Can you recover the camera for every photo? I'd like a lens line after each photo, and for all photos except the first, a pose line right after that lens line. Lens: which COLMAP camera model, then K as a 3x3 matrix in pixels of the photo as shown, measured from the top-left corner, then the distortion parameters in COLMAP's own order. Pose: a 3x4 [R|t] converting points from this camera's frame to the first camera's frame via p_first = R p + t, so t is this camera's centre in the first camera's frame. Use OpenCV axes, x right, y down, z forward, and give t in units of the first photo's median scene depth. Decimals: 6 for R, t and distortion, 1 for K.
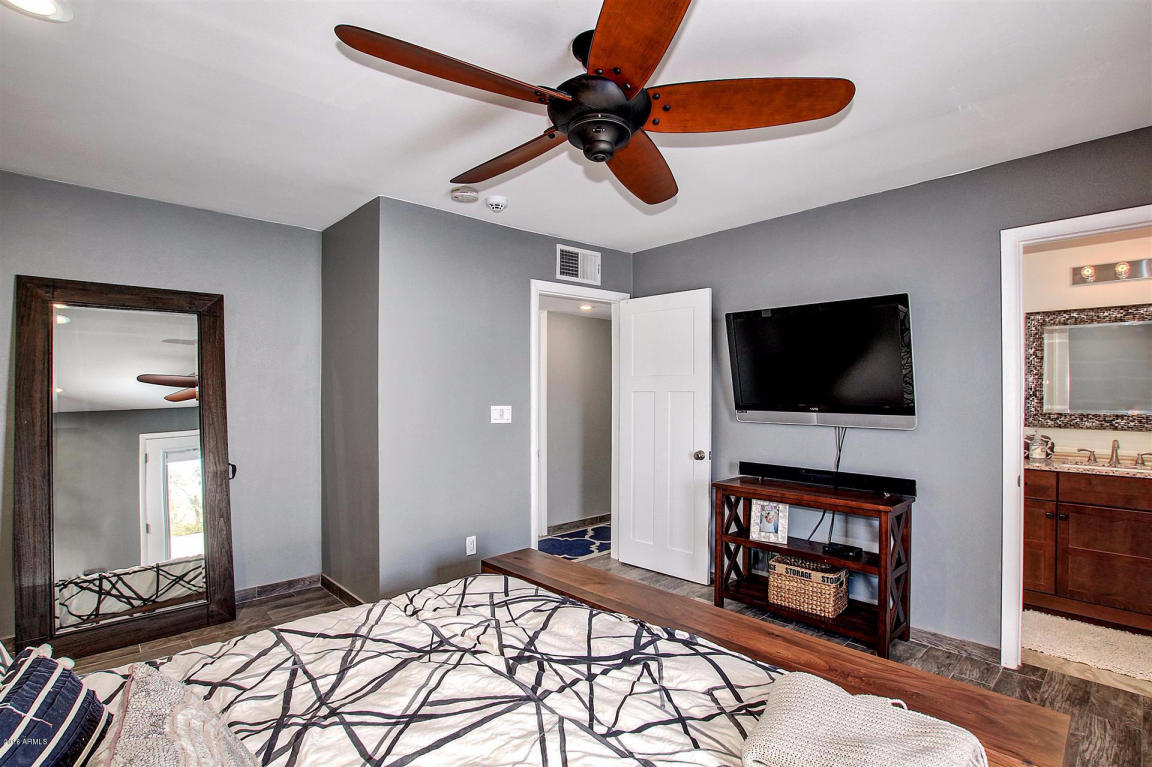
lens RADIAL K [[550.1, 0, 576.8], [0, 550.1, 393.4], [0, 0, 1]] dist [-0.033685, 0.006070]
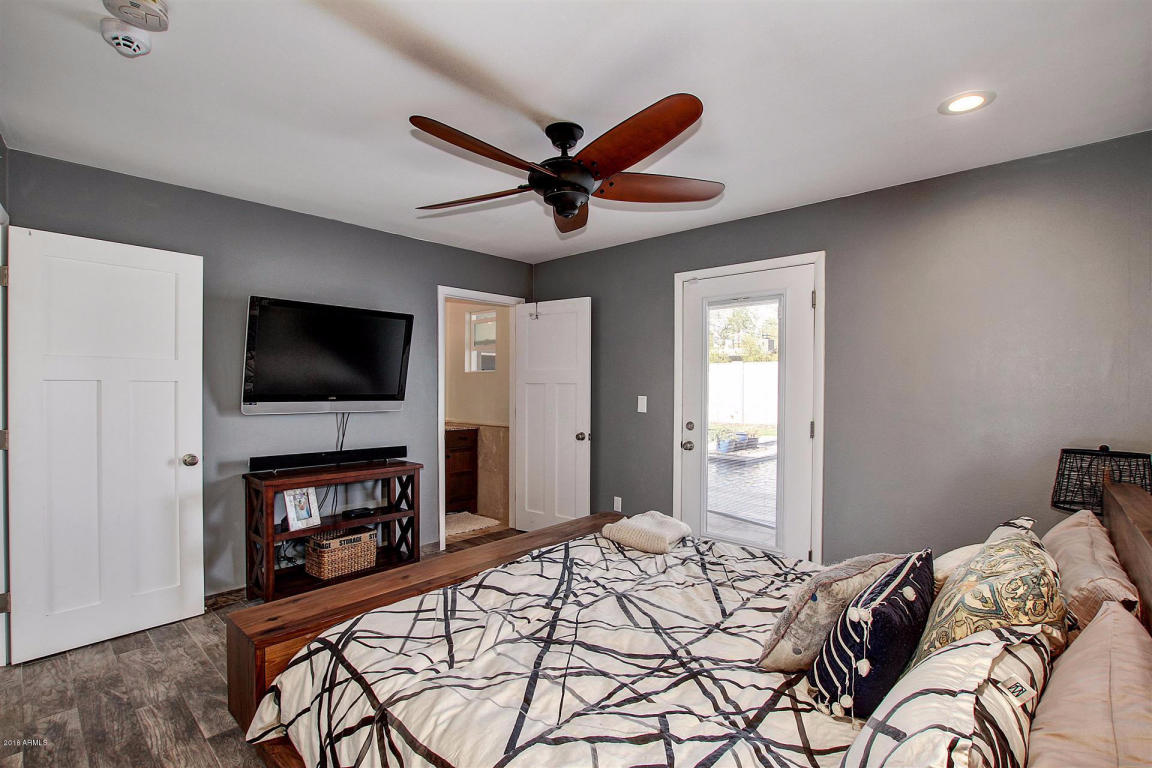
lens RADIAL K [[550.1, 0, 576.8], [0, 550.1, 393.9], [0, 0, 1]] dist [-0.033685, 0.006070]
pose [[-0.099165, -0.017185, 0.994923, -0.828017], [-0.008302, 0.999830, 0.016442, -0.003149], [-0.995036, -0.006630, -0.099291, 0.680633]]
